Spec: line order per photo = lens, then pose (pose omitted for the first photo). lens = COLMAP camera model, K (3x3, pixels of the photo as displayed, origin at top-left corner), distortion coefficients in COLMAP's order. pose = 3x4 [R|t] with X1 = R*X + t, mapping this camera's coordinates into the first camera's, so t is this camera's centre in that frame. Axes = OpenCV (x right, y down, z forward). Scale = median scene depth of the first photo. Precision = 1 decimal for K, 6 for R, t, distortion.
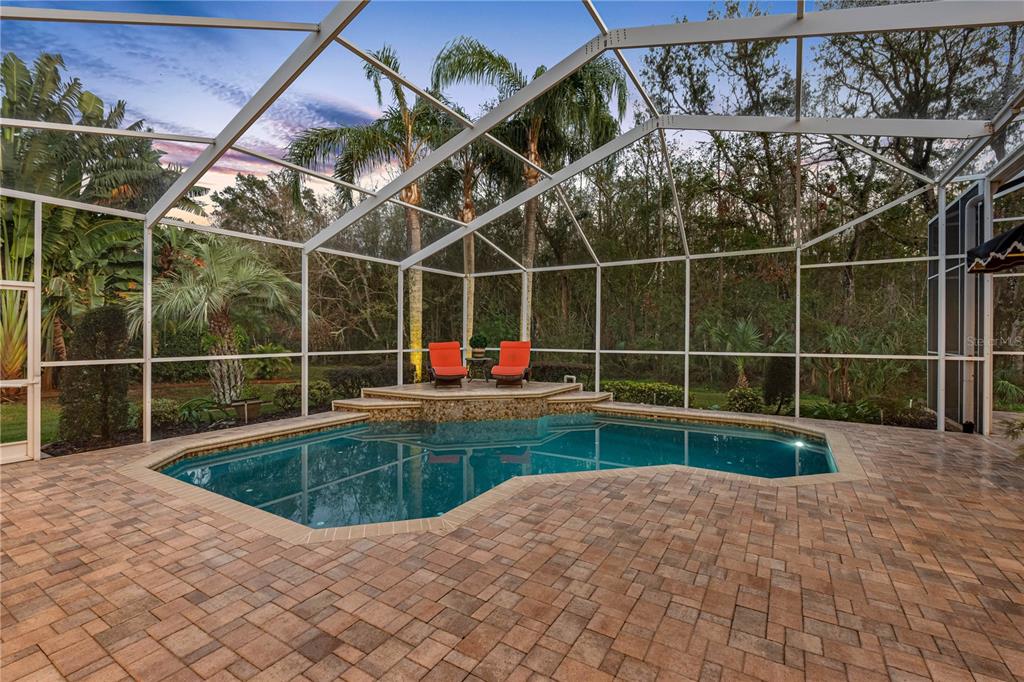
lens RADIAL K [[453.4, 0, 517.8], [0, 453.4, 337.3], [0, 0, 1]] dist [0.000065, 0.000402]
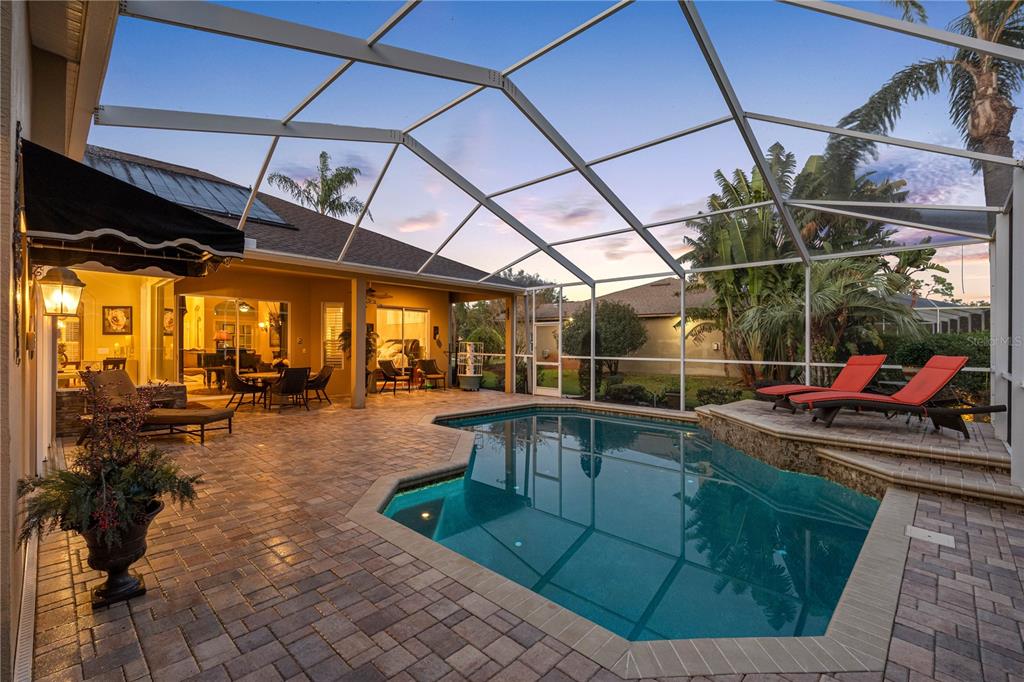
lens RADIAL K [[453.4, 0, 521.5], [0, 453.4, 342.9], [0, 0, 1]] dist [0.000065, 0.000402]
pose [[-0.210051, -0.006134, -0.977671, 1.699357], [-0.010989, 0.999932, -0.003912, -0.001078], [0.977629, 0.009922, -0.210104, 1.671974]]
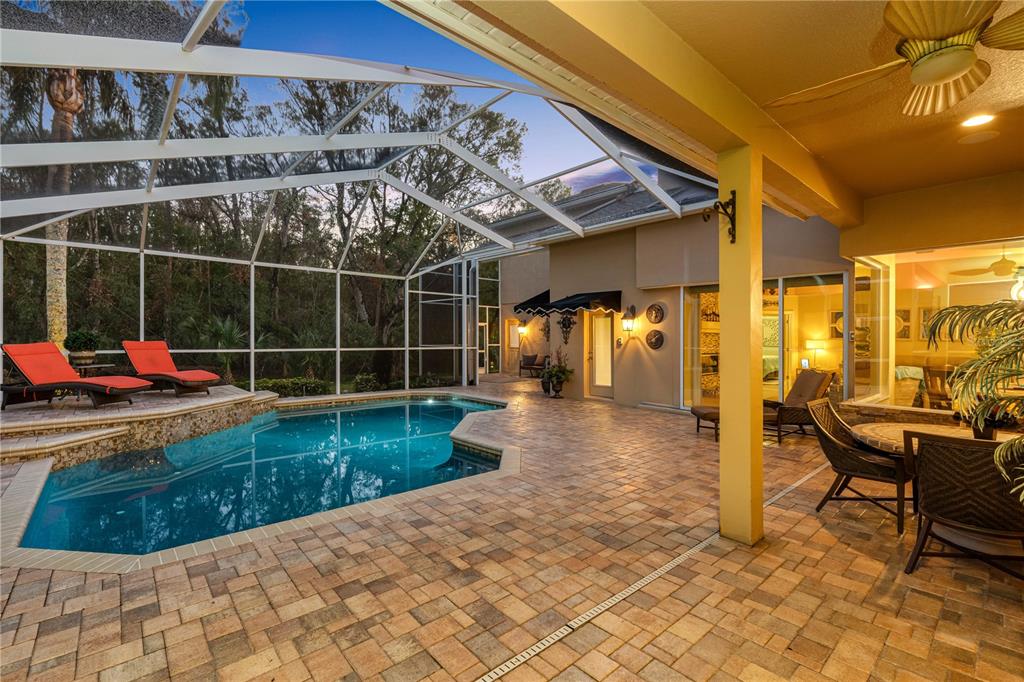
lens RADIAL K [[453.4, 0, 509.2], [0, 453.4, 339.4], [0, 0, 1]] dist [0.000065, 0.000402]
pose [[0.292480, -0.004832, 0.956260, -1.404979], [-0.003856, 0.999973, 0.006232, -0.002921], [-0.956264, -0.005510, 0.292453, 0.416818]]
